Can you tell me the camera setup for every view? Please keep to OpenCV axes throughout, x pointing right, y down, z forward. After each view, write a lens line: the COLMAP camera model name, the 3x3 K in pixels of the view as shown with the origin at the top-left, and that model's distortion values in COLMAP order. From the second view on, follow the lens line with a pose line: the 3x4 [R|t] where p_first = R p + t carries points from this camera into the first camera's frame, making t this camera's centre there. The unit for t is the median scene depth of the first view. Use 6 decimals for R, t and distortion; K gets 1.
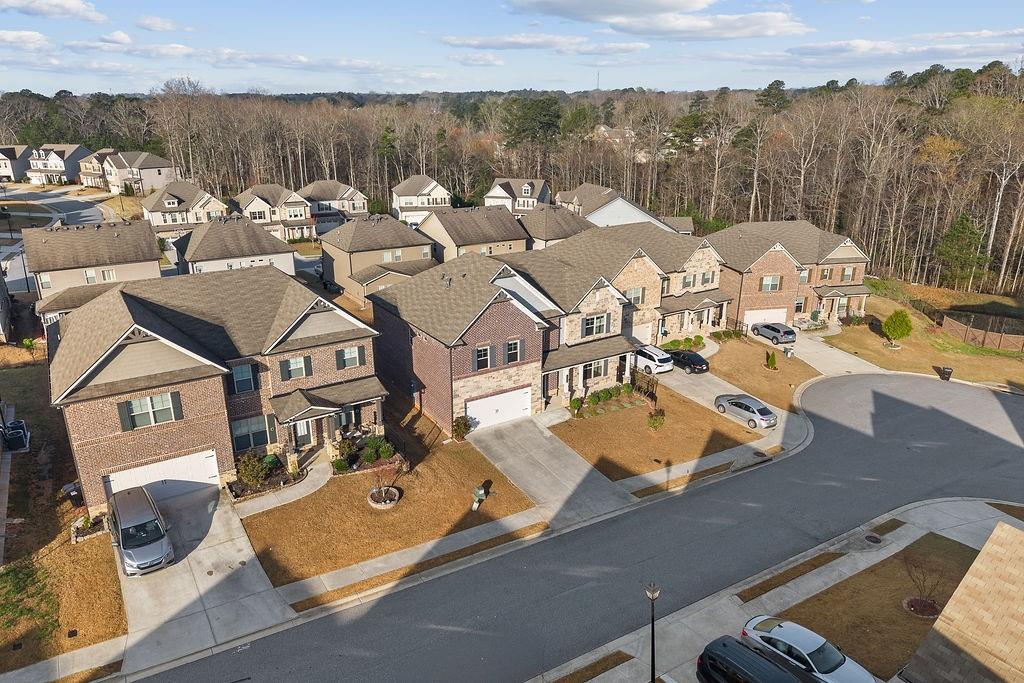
lens RADIAL K [[685.1, 0, 512.0], [0, 685.1, 341.5], [0, 0, 1]] dist [0.033979, -0.049112]
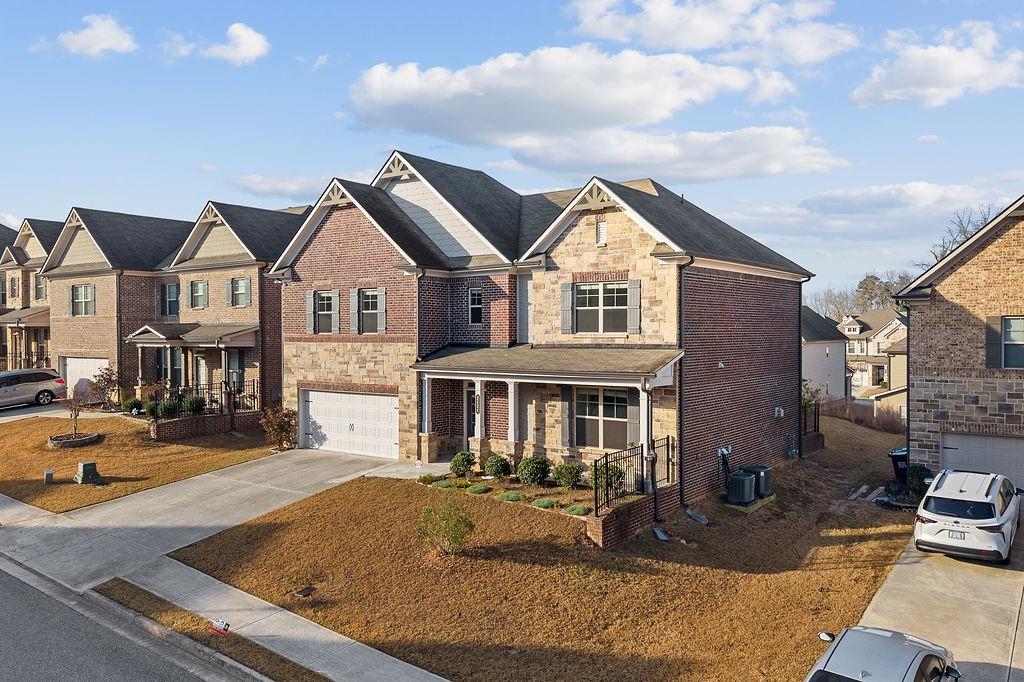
lens RADIAL K [[782.4, 0, 521.5], [0, 782.4, 336.0], [0, 0, 1]] dist [0.007448, -0.005205]
pose [[0.358889, 0.004870, -0.933368, 0.538129], [-0.298670, 0.948008, -0.109895, 0.057064], [0.884305, 0.318209, 0.341684, 0.810274]]
